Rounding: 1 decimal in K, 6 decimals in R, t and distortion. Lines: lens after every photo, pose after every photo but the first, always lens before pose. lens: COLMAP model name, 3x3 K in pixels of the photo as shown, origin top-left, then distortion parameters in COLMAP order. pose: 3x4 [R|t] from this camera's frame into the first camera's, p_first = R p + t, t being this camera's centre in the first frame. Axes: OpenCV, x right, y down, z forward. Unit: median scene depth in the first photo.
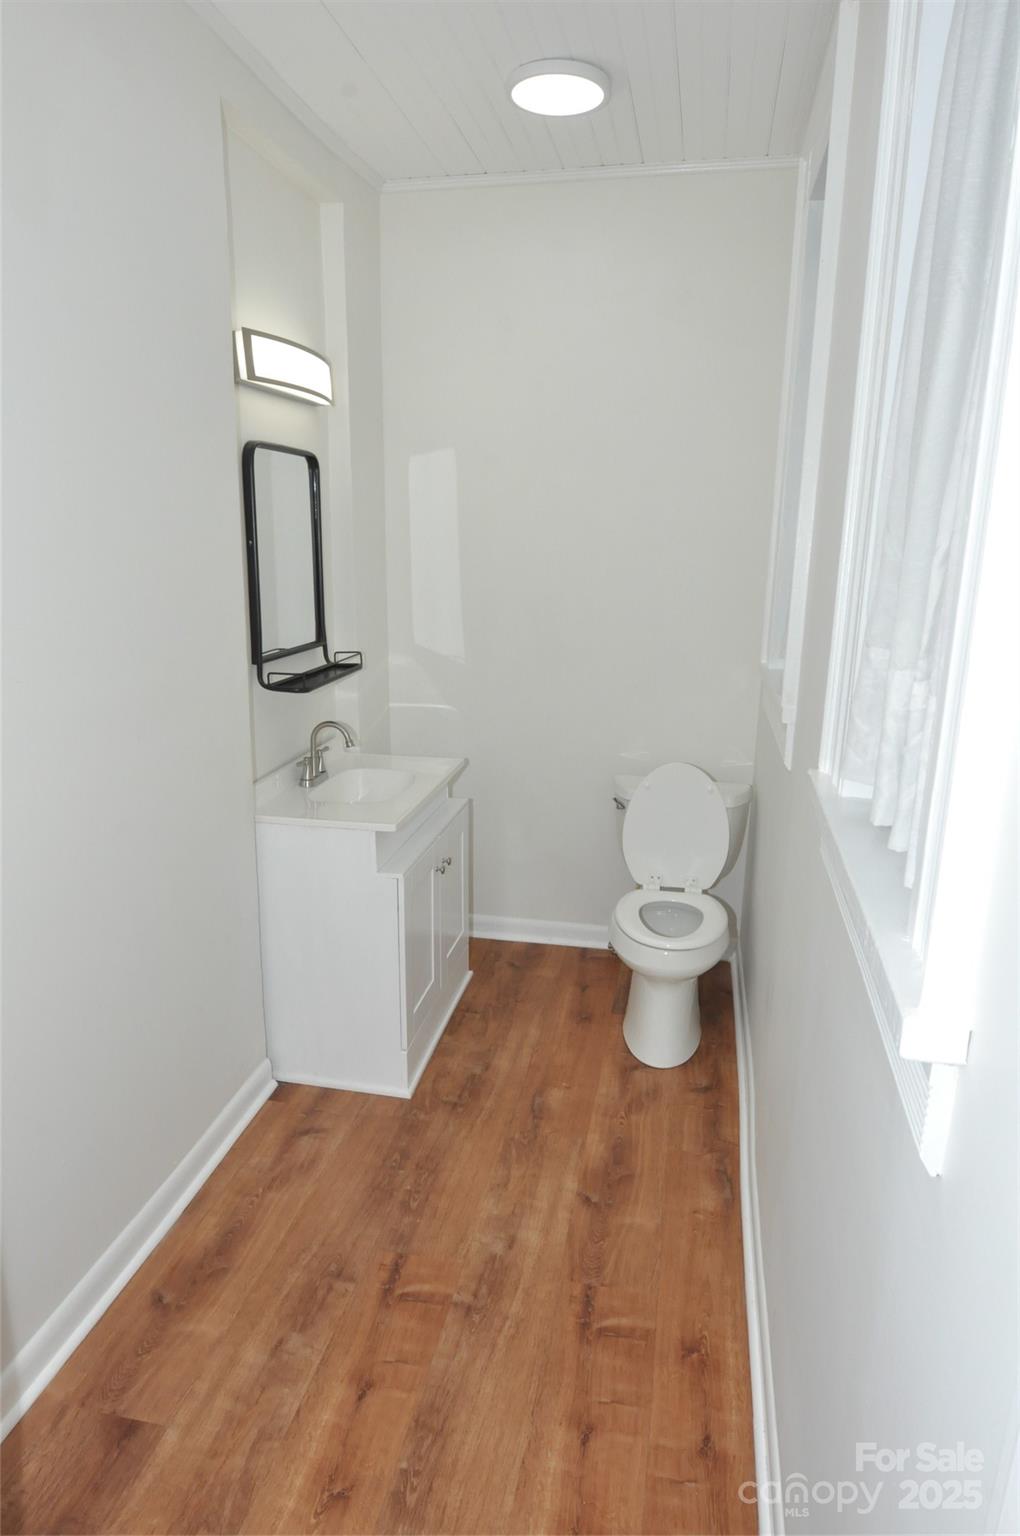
lens RADIAL K [[936.0, 0, 510.4], [0, 936.0, 767.9], [0, 0, 1]] dist [-0.004617, -0.001546]
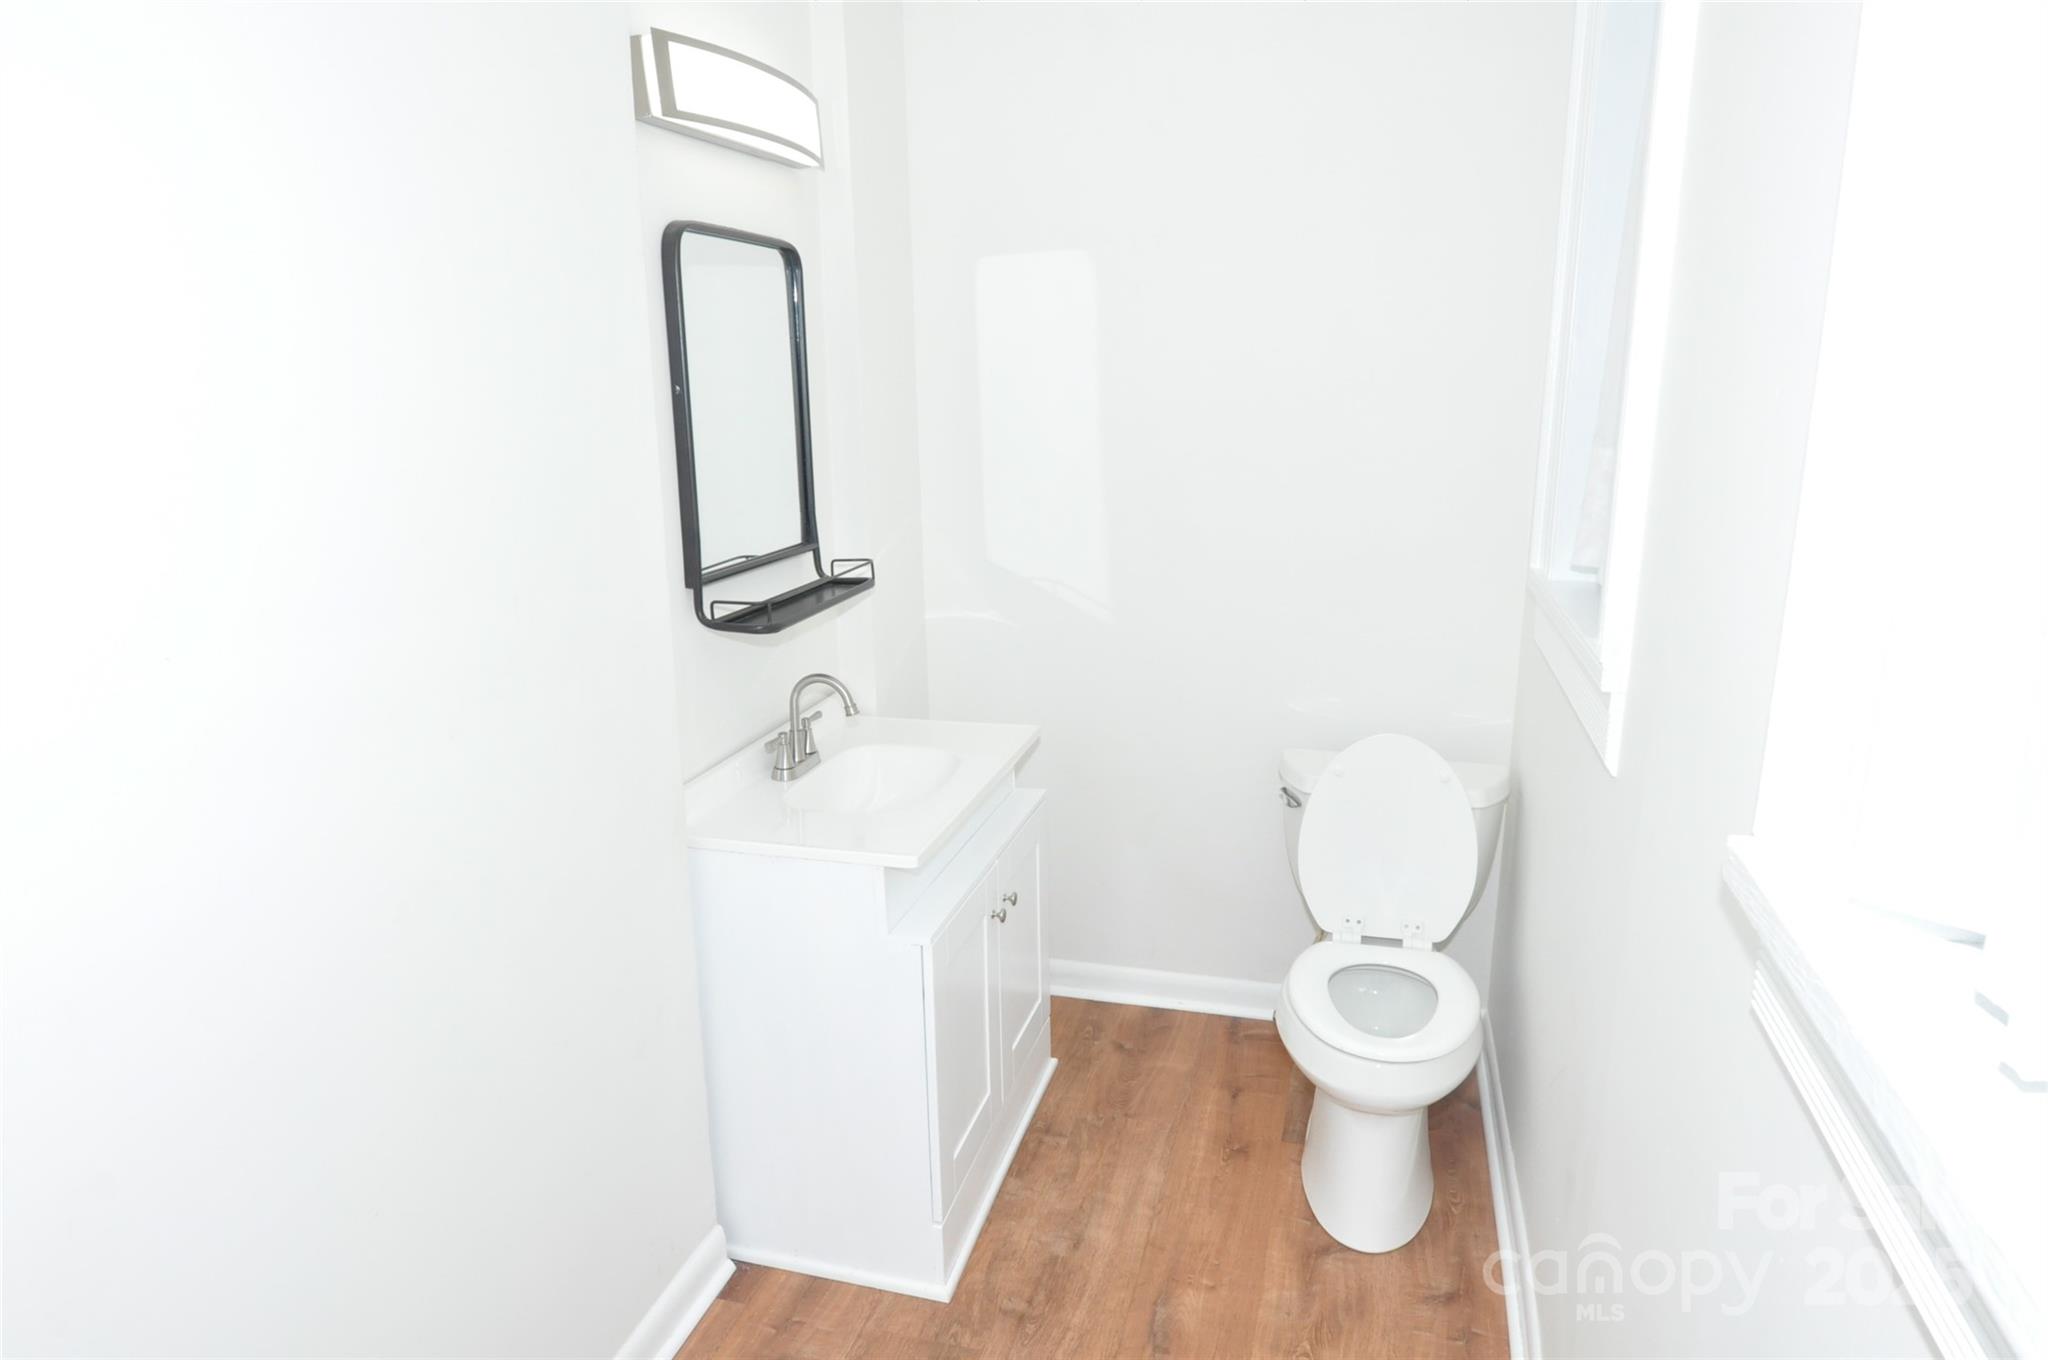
lens RADIAL K [[1248.1, 0, 1023.7], [0, 1248.1, 680.6], [0, 0, 1]] dist [-0.004617, -0.001546]
pose [[0.996577, -0.006960, -0.082376, 0.009698], [0.006752, 0.999973, -0.002807, -0.042127], [0.082393, 0.002241, 0.996597, 0.187670]]
